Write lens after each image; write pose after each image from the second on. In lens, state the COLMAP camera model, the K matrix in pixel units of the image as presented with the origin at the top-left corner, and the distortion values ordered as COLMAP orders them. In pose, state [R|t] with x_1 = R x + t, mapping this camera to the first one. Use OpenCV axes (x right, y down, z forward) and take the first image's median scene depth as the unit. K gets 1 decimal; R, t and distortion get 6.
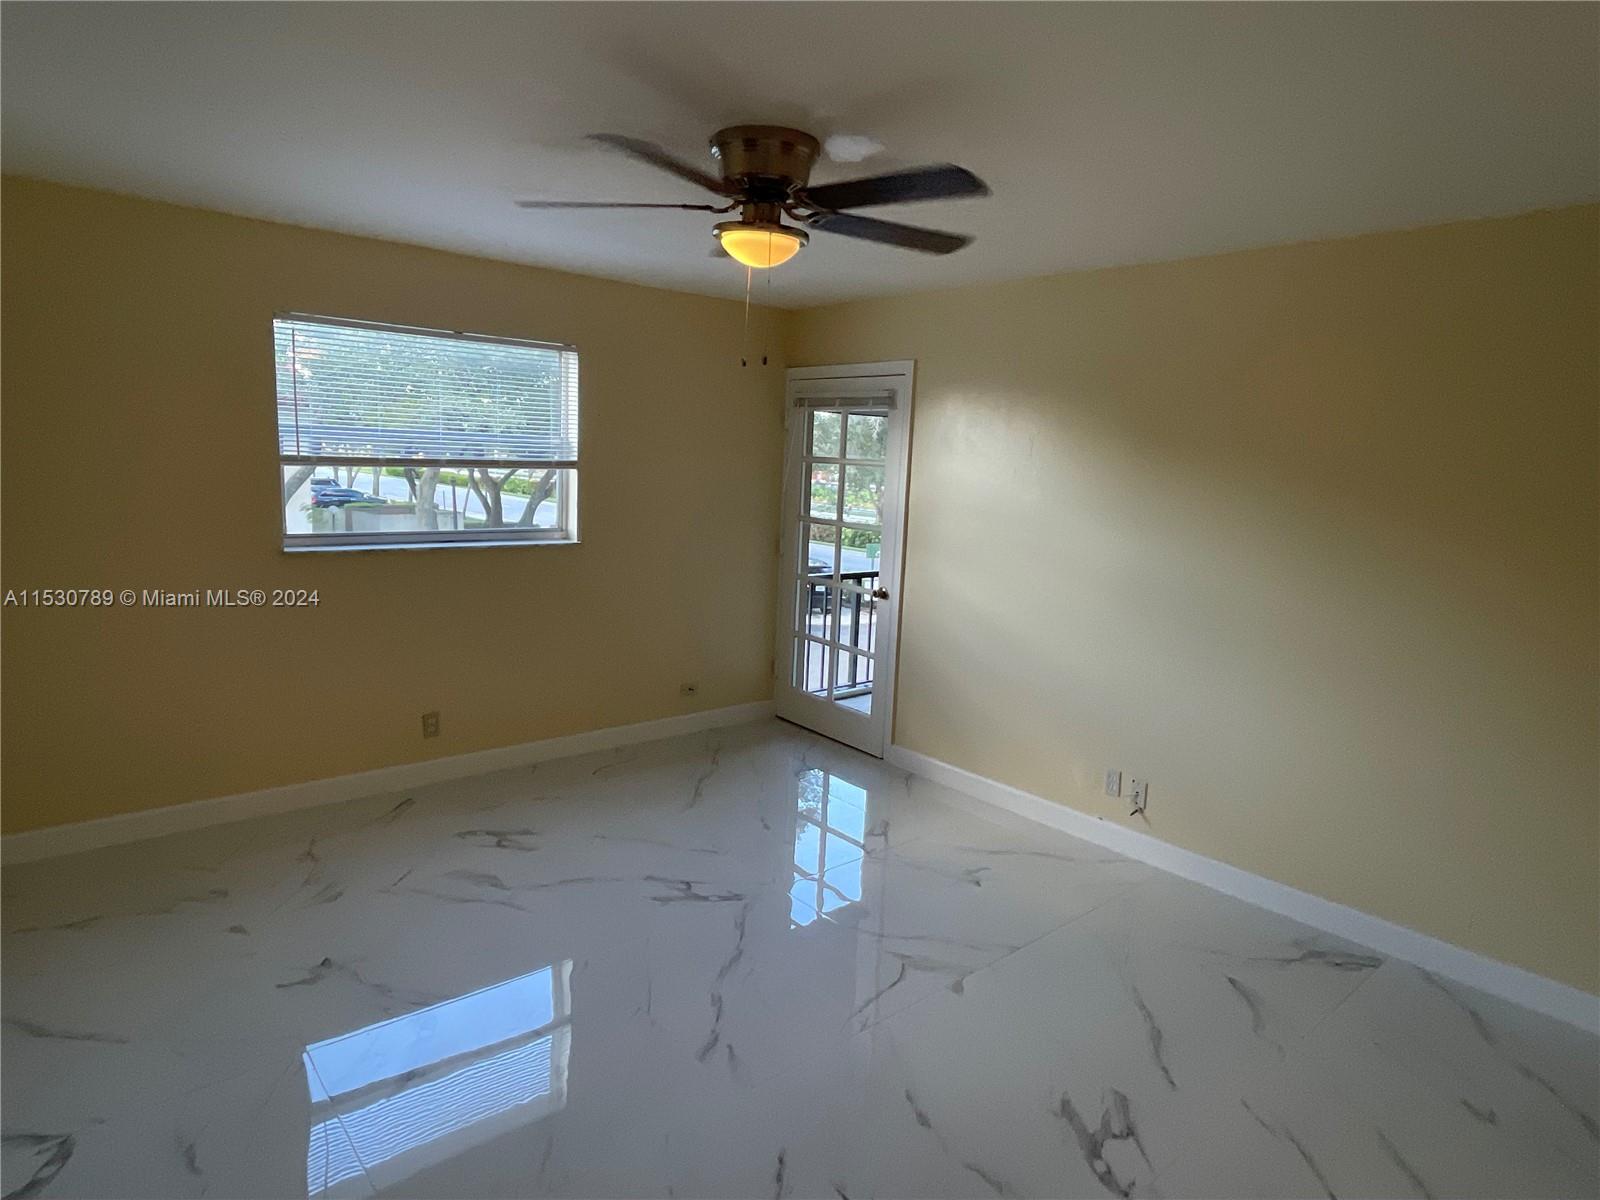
lens RADIAL K [[909.2, 0, 805.4], [0, 909.2, 597.6], [0, 0, 1]] dist [0.006539, -0.012853]
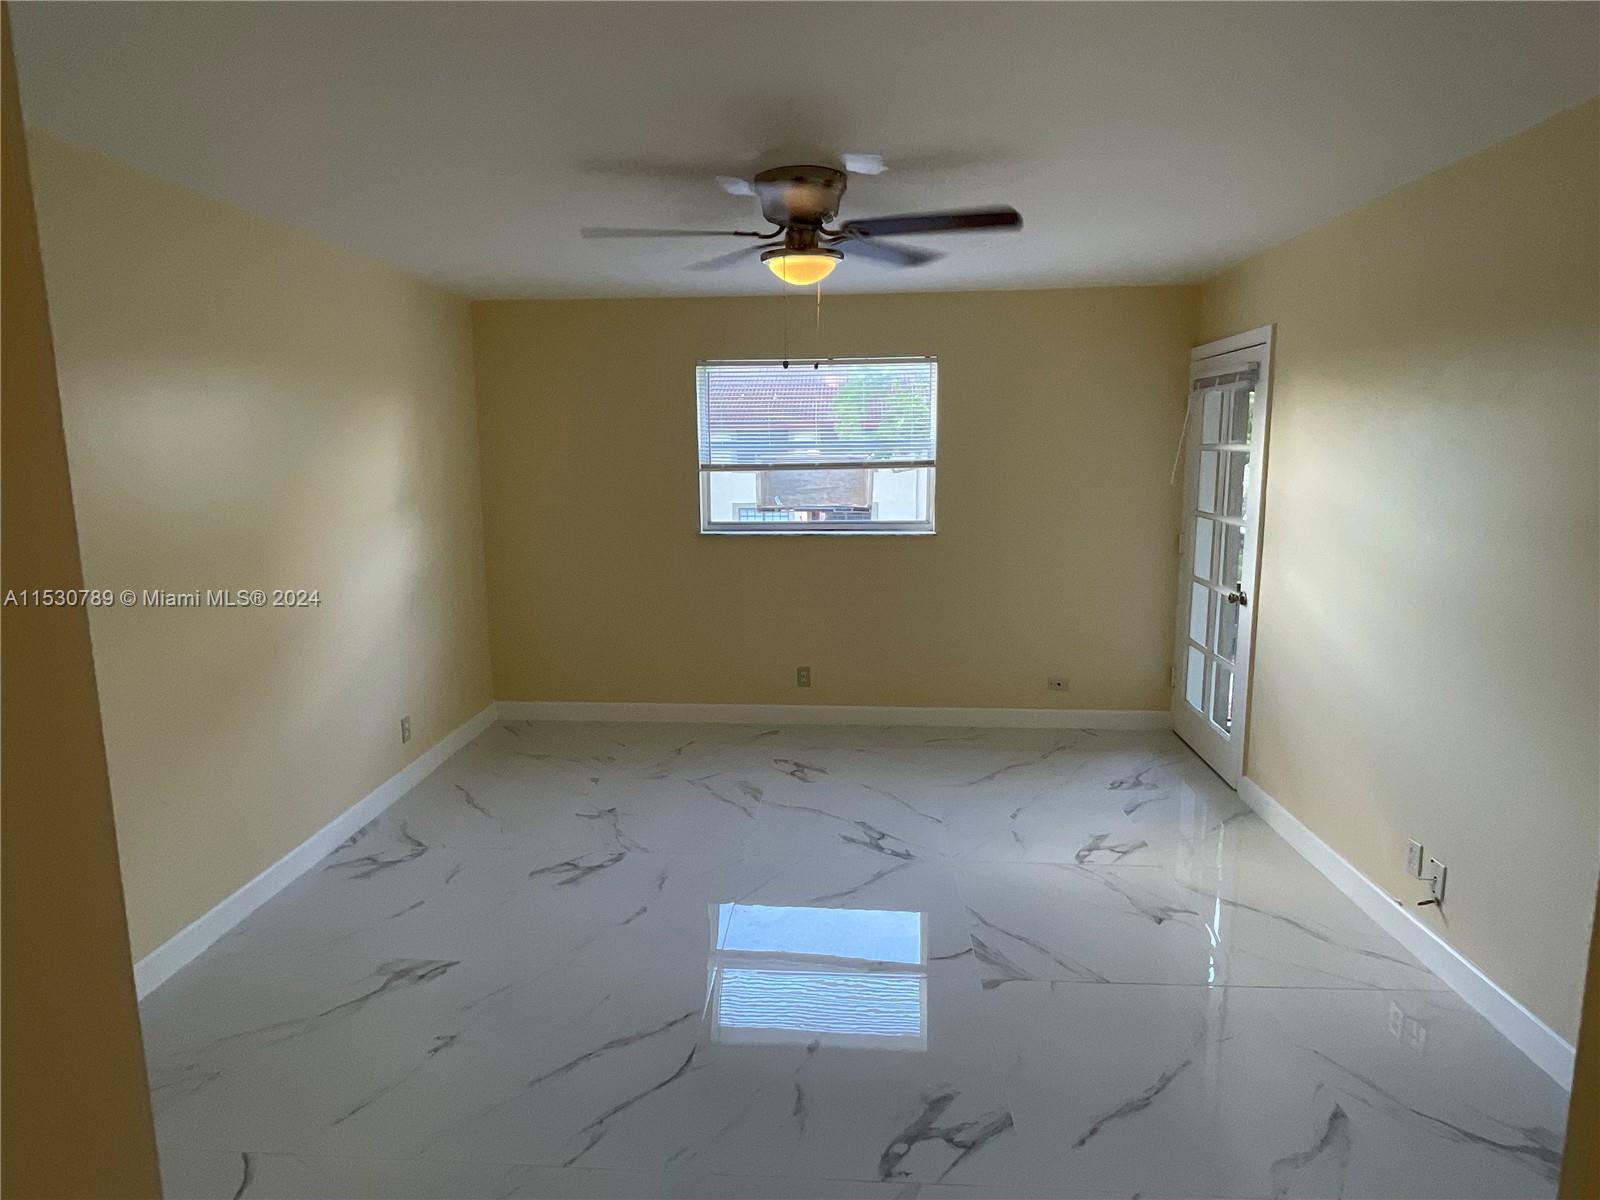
lens RADIAL K [[909.2, 0, 796.2], [0, 909.2, 595.0], [0, 0, 1]] dist [0.006539, -0.012853]
pose [[0.718041, 0.060906, -0.693331, 0.455377], [-0.069322, 0.997469, 0.015830, 0.010011], [0.692540, 0.036697, 0.720446, 0.097378]]
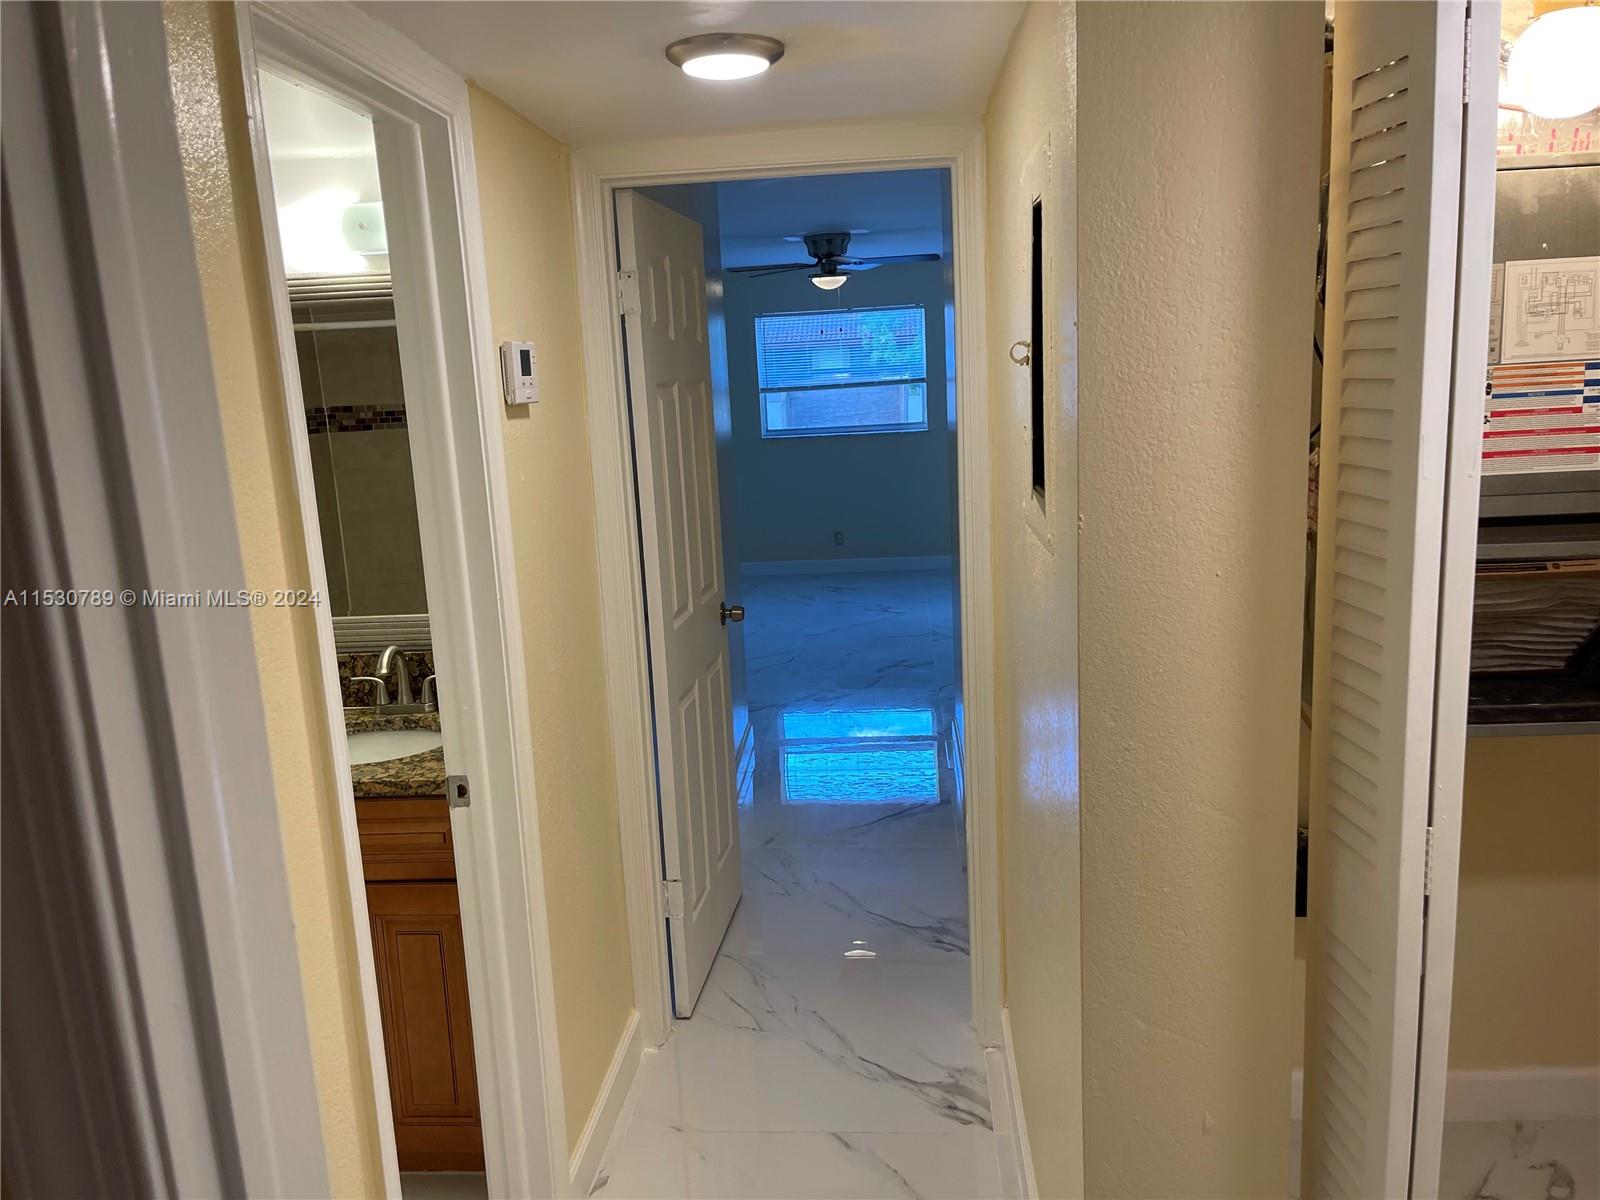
lens RADIAL K [[1219.6, 0, 793.2], [0, 1219.6, 608.4], [0, 0, 1]] dist [0.054423, -0.038208]
pose [[0.700752, 0.056785, -0.711142, 1.241144], [-0.030470, 0.998300, 0.049690, 0.167199], [0.712754, -0.013152, 0.701290, -0.724902]]
